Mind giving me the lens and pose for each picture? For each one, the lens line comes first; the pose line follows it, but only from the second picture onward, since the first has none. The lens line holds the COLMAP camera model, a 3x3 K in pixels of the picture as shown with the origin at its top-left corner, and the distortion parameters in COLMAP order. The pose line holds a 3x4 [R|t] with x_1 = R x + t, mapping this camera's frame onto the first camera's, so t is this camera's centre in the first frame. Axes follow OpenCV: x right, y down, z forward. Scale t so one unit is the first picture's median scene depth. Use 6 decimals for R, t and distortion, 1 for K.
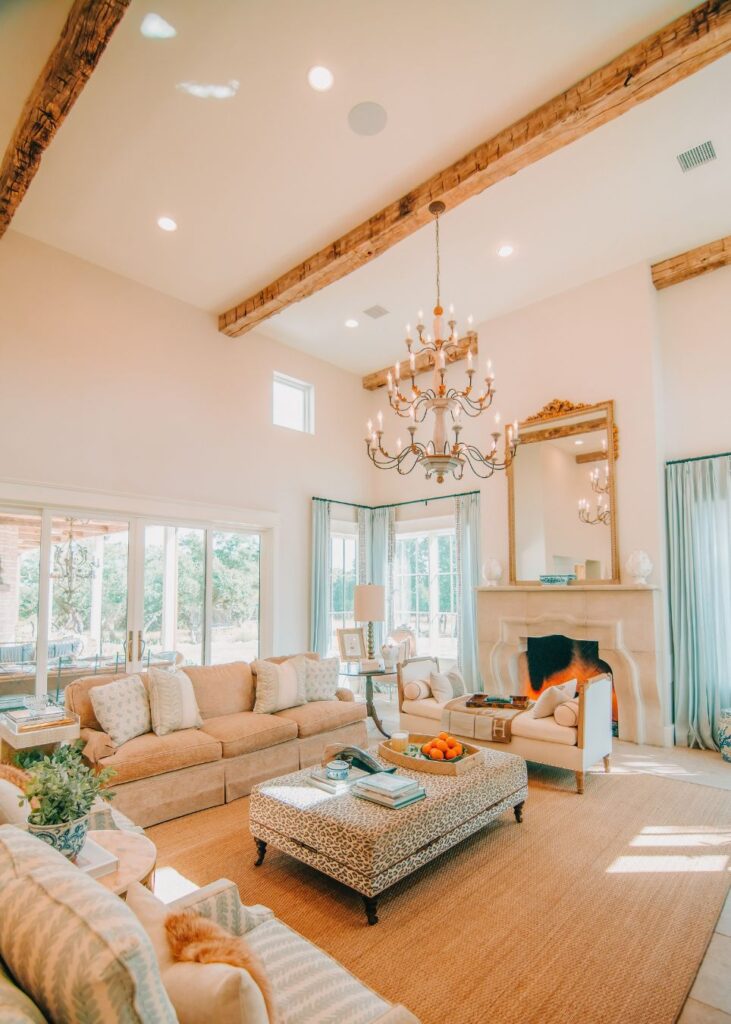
lens RADIAL K [[536.1, 0, 368.8], [0, 536.1, 511.1], [0, 0, 1]] dist [-0.023784, -0.002250]
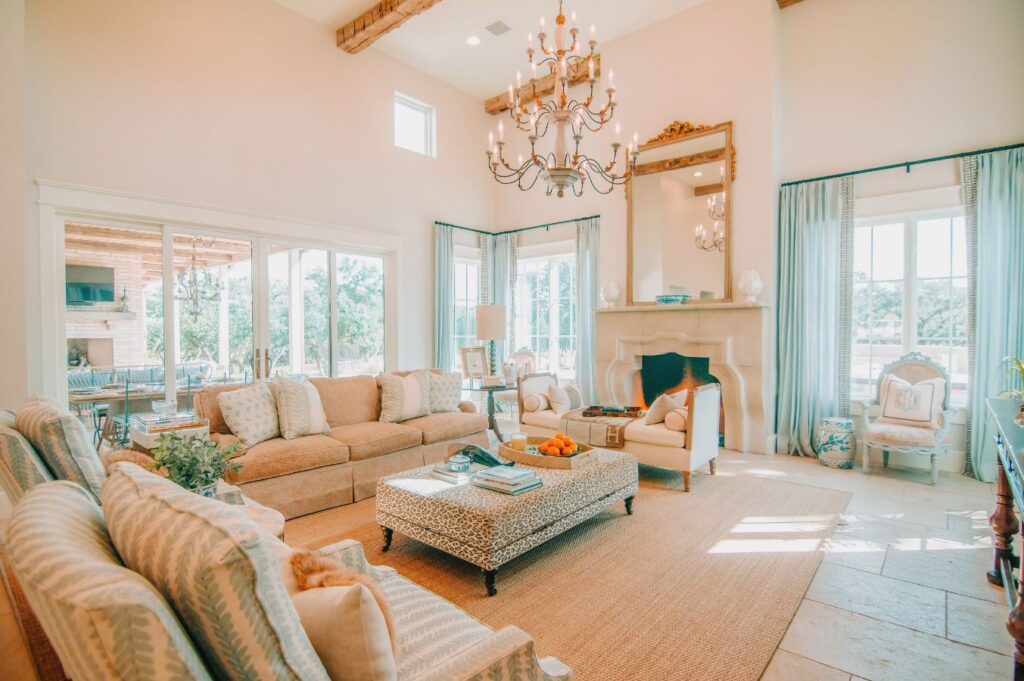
lens RADIAL K [[518.5, 0, 512.2], [0, 518.5, 338.1], [0, 0, 1]] dist [-0.021571, -0.002806]
pose [[0.999490, 0.000829, 0.031923, 0.010948], [-0.003991, 0.995068, 0.099119, 0.114182], [-0.031683, -0.099196, 0.994563, 0.002495]]
